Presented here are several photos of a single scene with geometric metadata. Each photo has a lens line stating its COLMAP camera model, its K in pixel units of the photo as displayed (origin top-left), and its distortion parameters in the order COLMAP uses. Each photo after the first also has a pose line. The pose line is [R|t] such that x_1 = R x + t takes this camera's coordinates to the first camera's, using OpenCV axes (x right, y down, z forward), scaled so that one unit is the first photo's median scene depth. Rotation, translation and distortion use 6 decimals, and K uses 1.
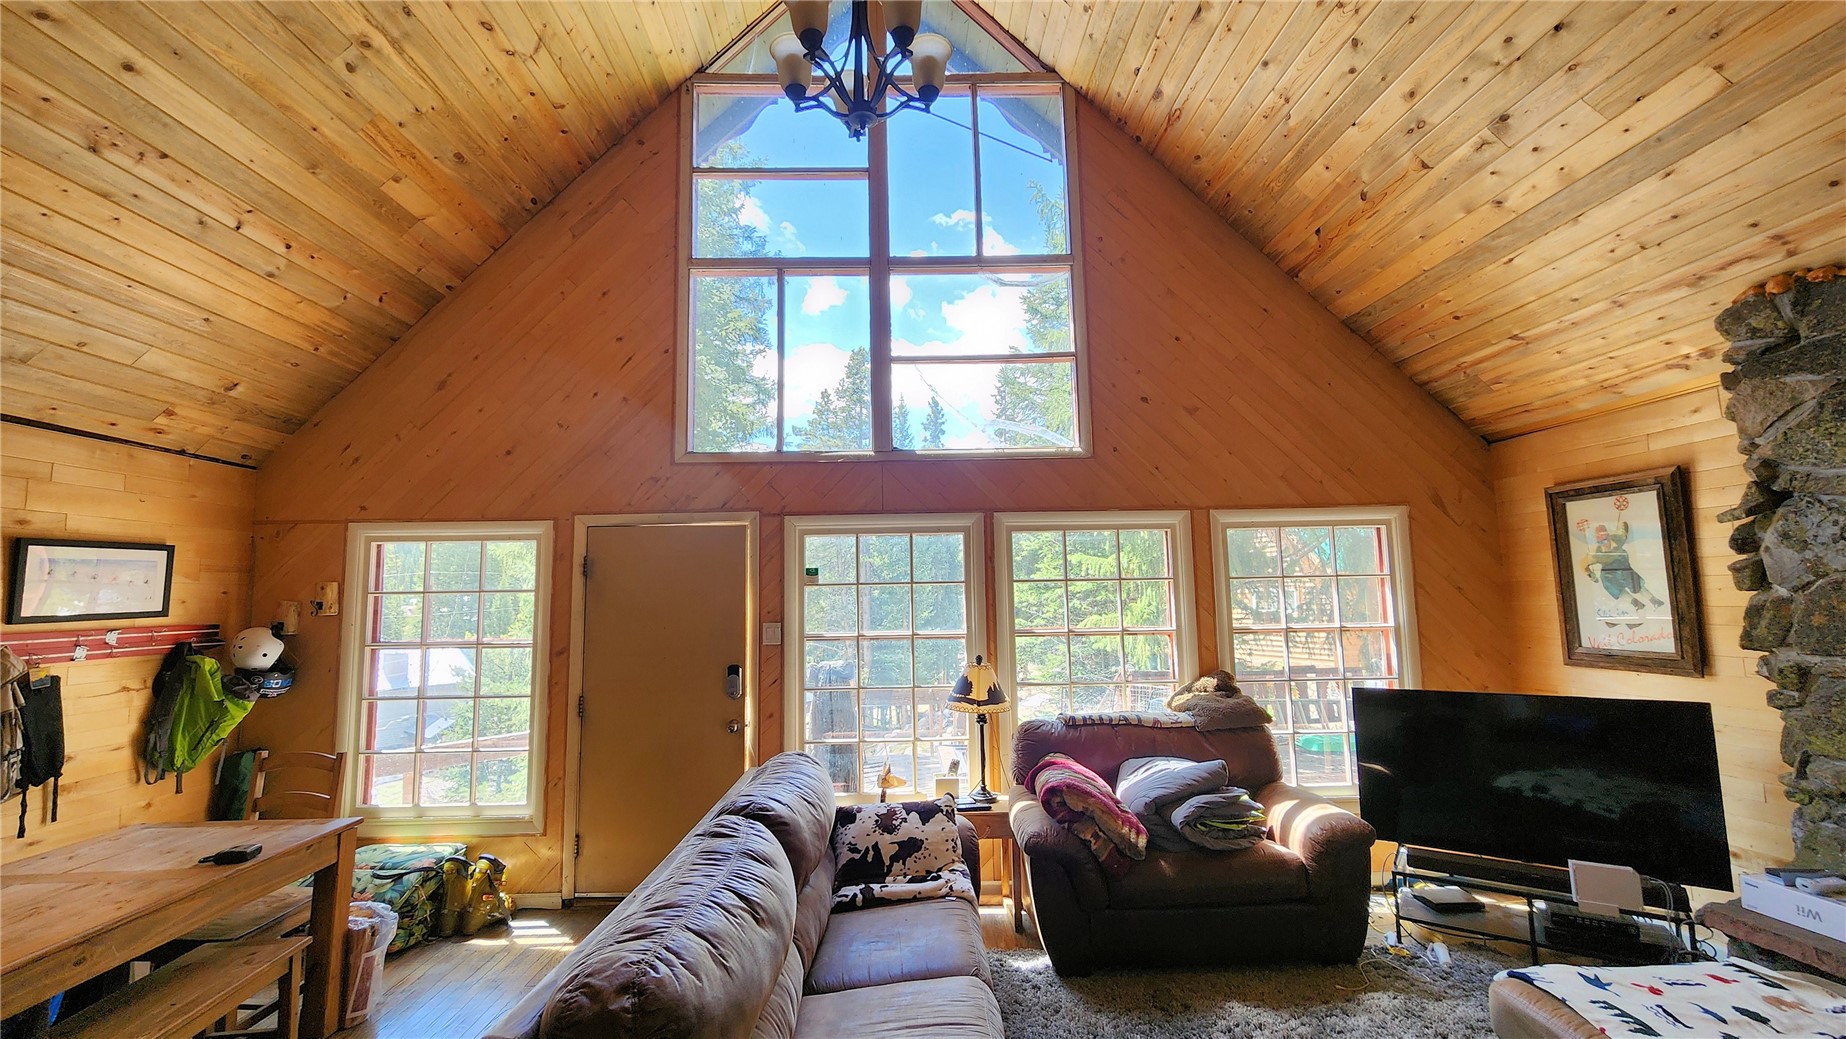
lens RADIAL K [[776.3, 0, 909.8], [0, 776.3, 511.9], [0, 0, 1]] dist [-0.001386, 0.000079]
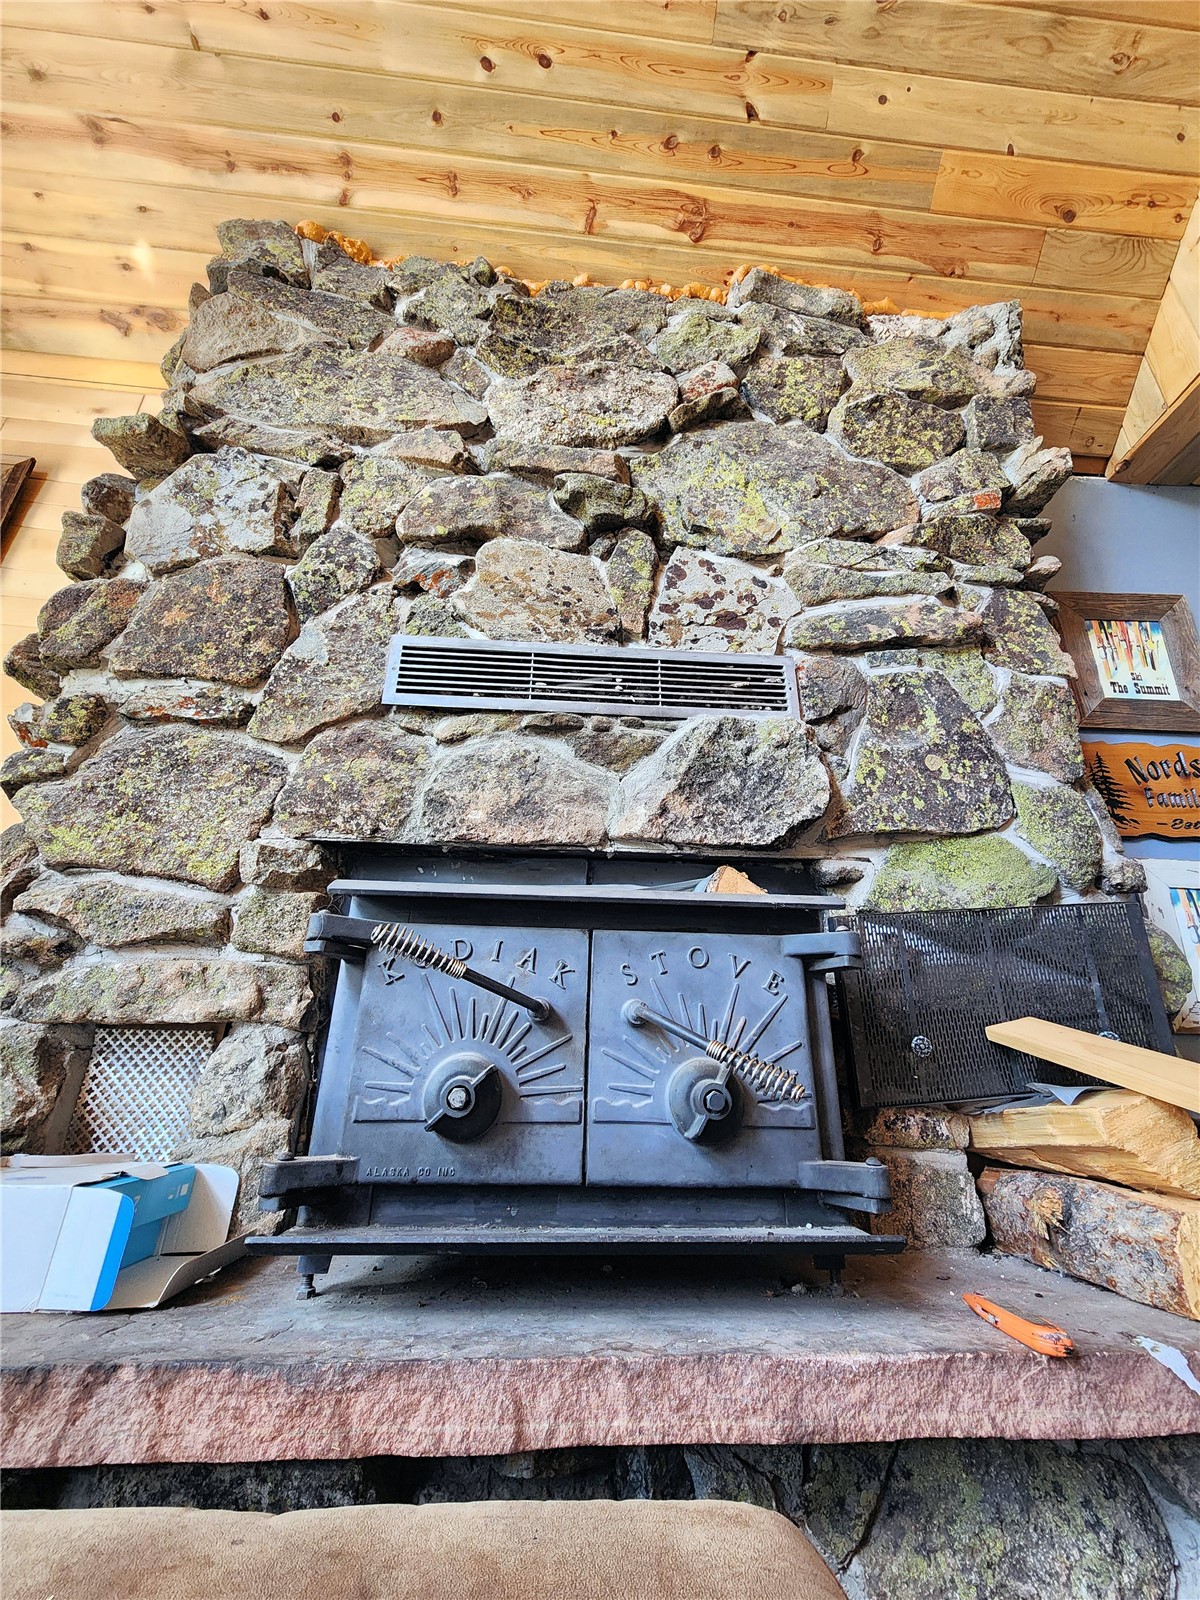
lens RADIAL K [[653.1, 0, 633.1], [0, 653.1, 798.3], [0, 0, 1]] dist [-0.002890, -0.000417]
pose [[-0.071772, 0.385950, 0.919723, 0.535310], [-0.112393, 0.913099, -0.391941, 0.277377], [-0.991068, -0.131501, -0.022157, 0.464371]]
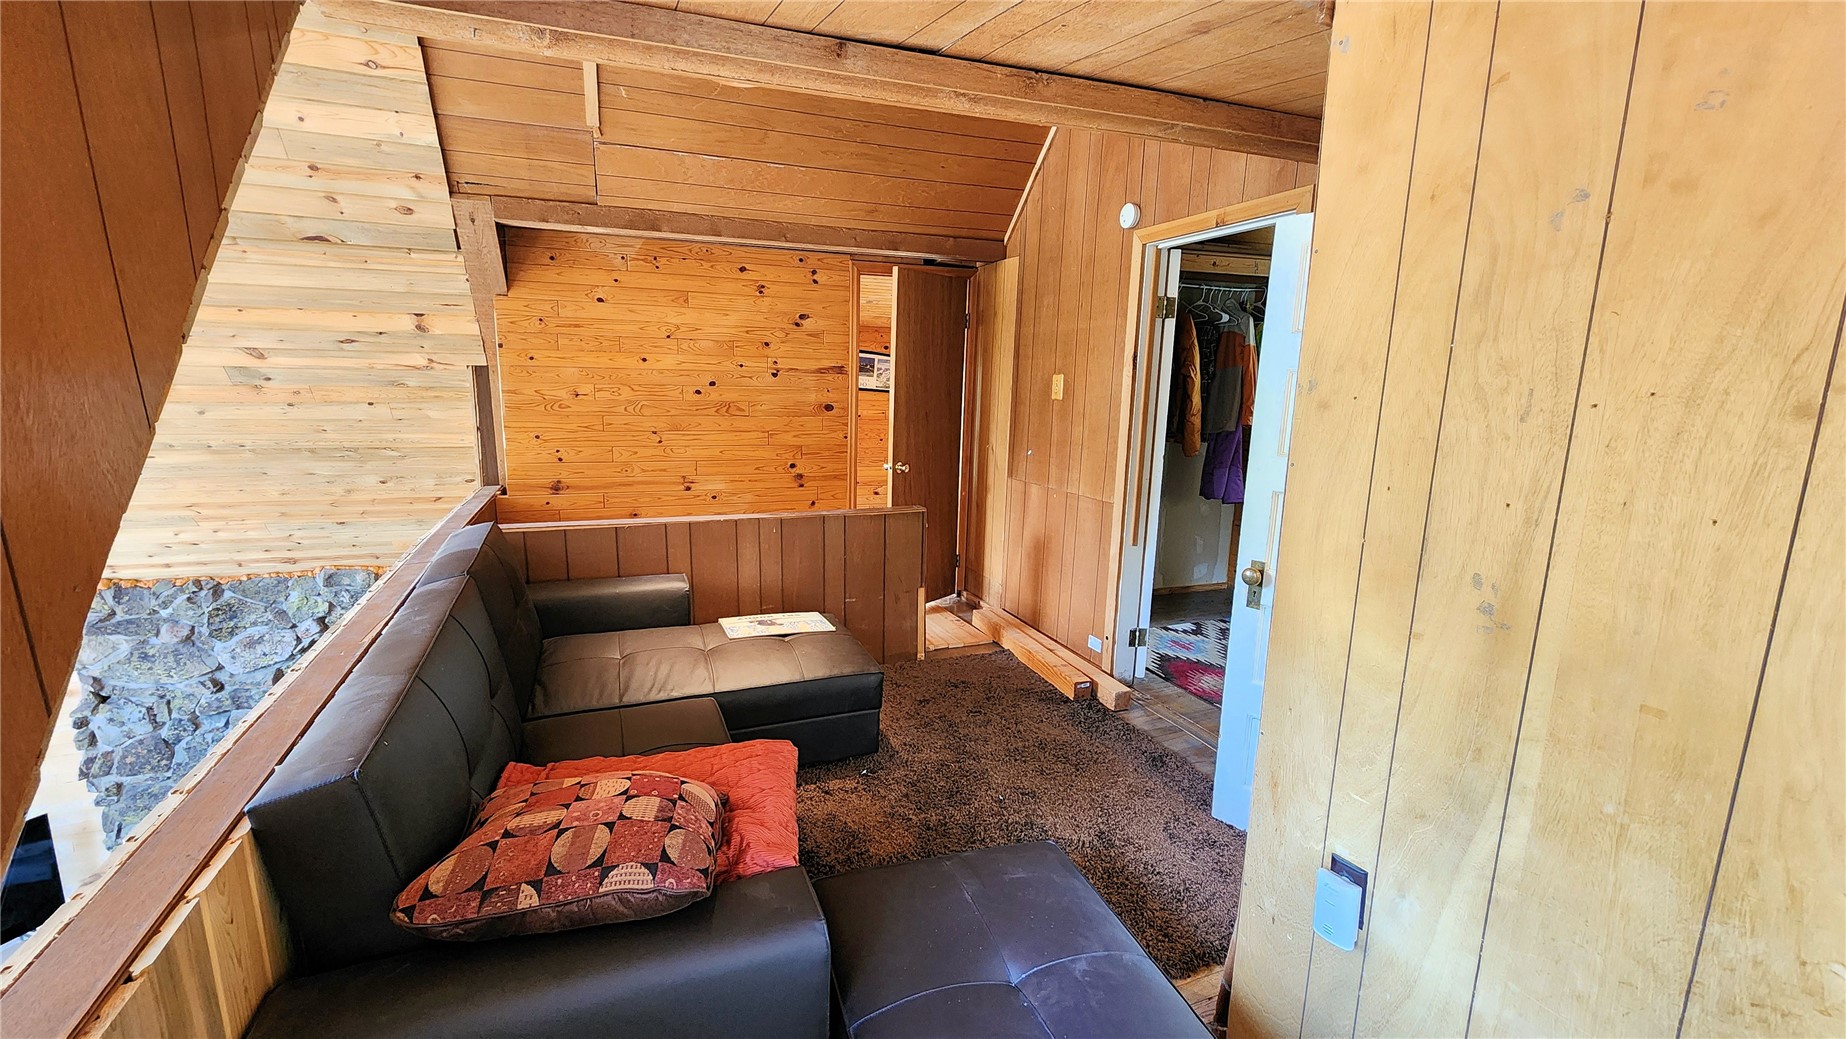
lens RADIAL K [[757.4, 0, 911.5], [0, 757.4, 521.8], [0, 0, 1]] dist [-0.000793, -0.000311]
pose [[-0.352225, -0.160637, 0.922027, -0.786529], [-0.115700, 0.985077, 0.127423, -0.623720], [-0.928736, -0.061797, -0.365554, -0.051055]]
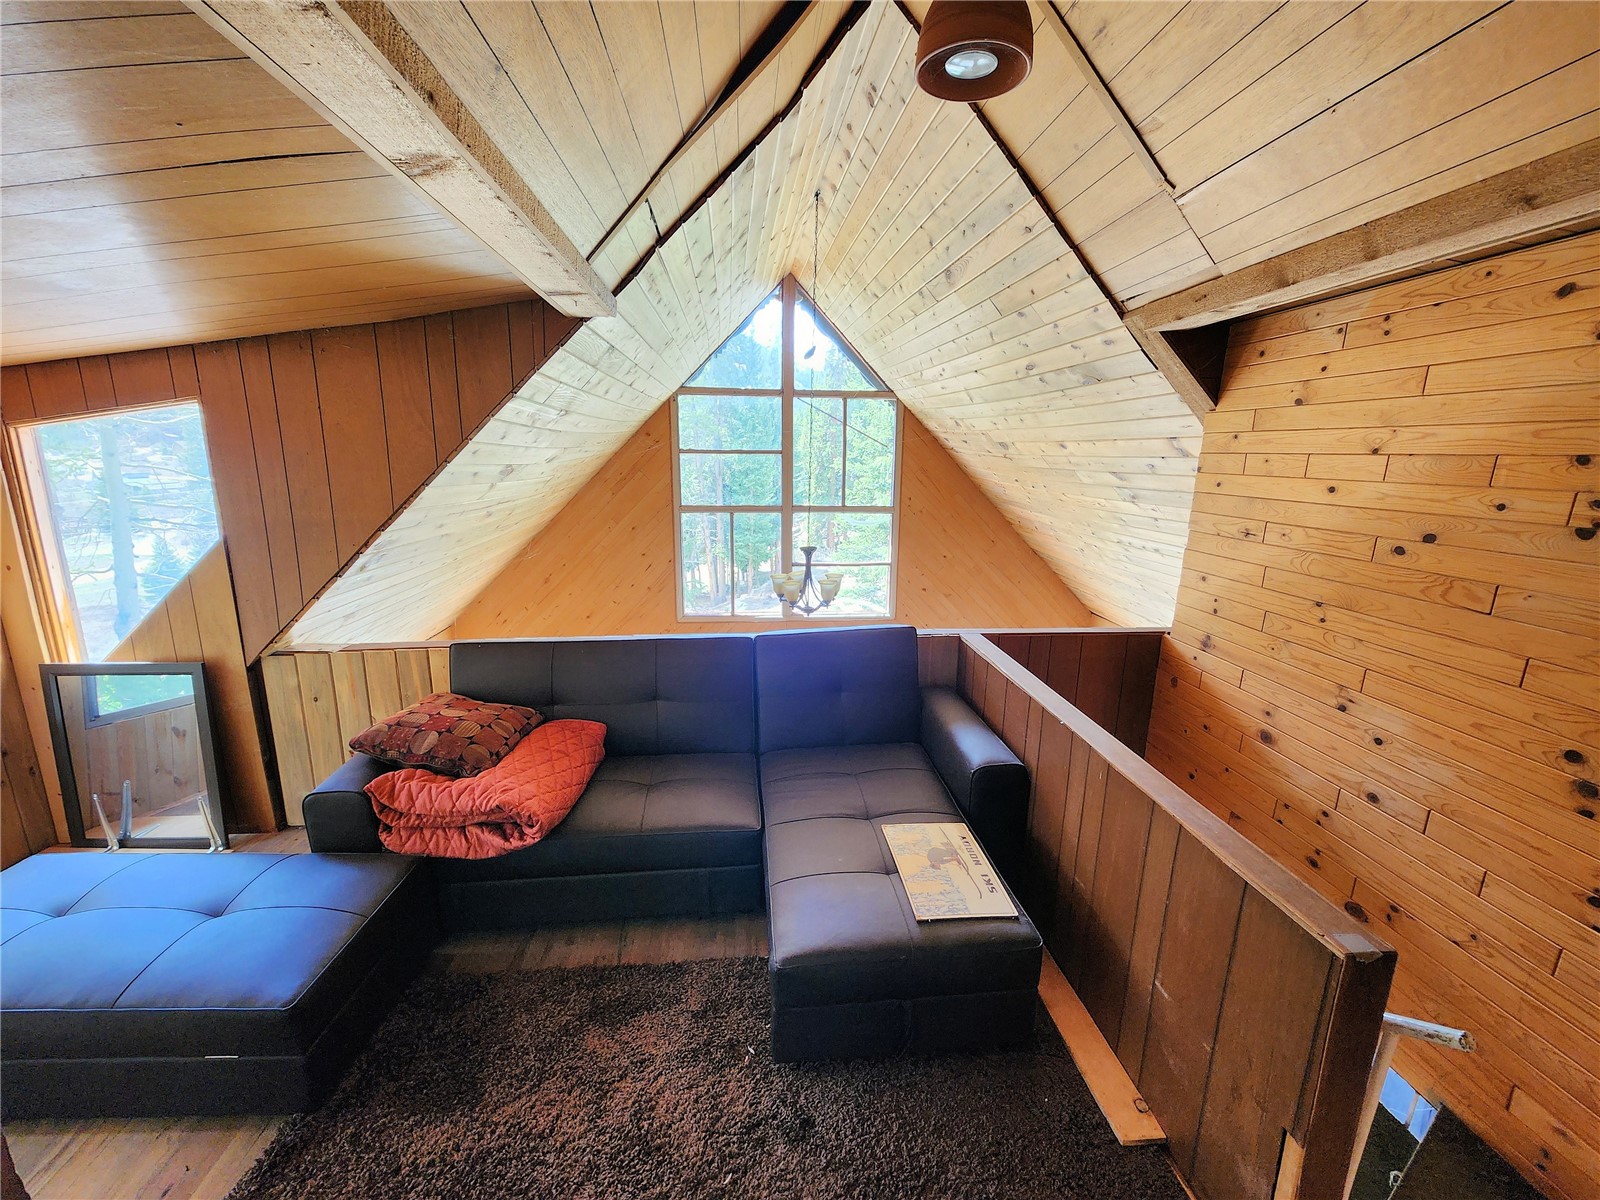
lens RADIAL K [[661.9, 0, 807.0], [0, 661.9, 606.9], [0, 0, 1]] dist [0.002296, 0.000122]
pose [[0.995887, 0.011553, 0.089868, -0.154667], [-0.040511, 0.943955, 0.327580, -0.743412], [-0.081047, -0.329873, 0.940540, -0.620690]]
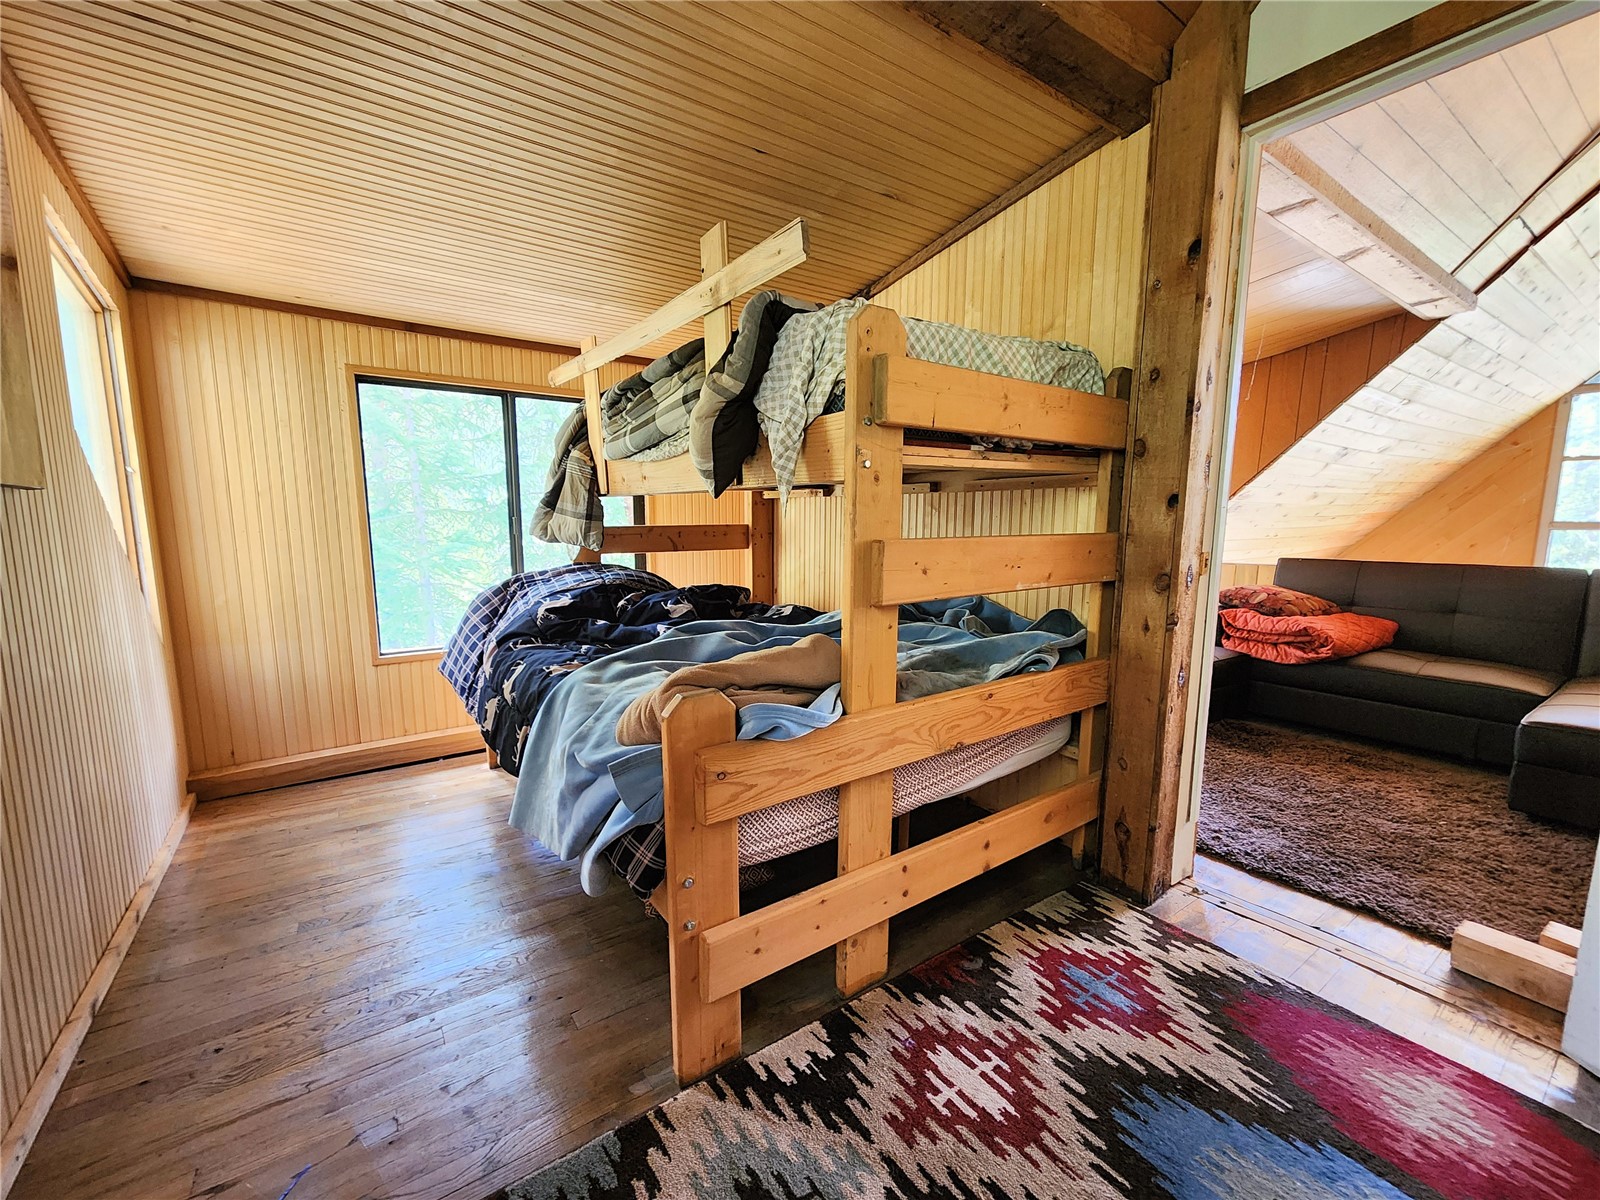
lens RADIAL K [[661.9, 0, 807.0], [0, 661.9, 606.9], [0, 0, 1]] dist [0.002296, 0.000122]
pose [[0.561544, 0.135976, -0.816198, -0.019372], [0.072459, 0.974535, 0.212206, -0.662647], [0.824268, -0.178304, 0.537392, -1.135609]]
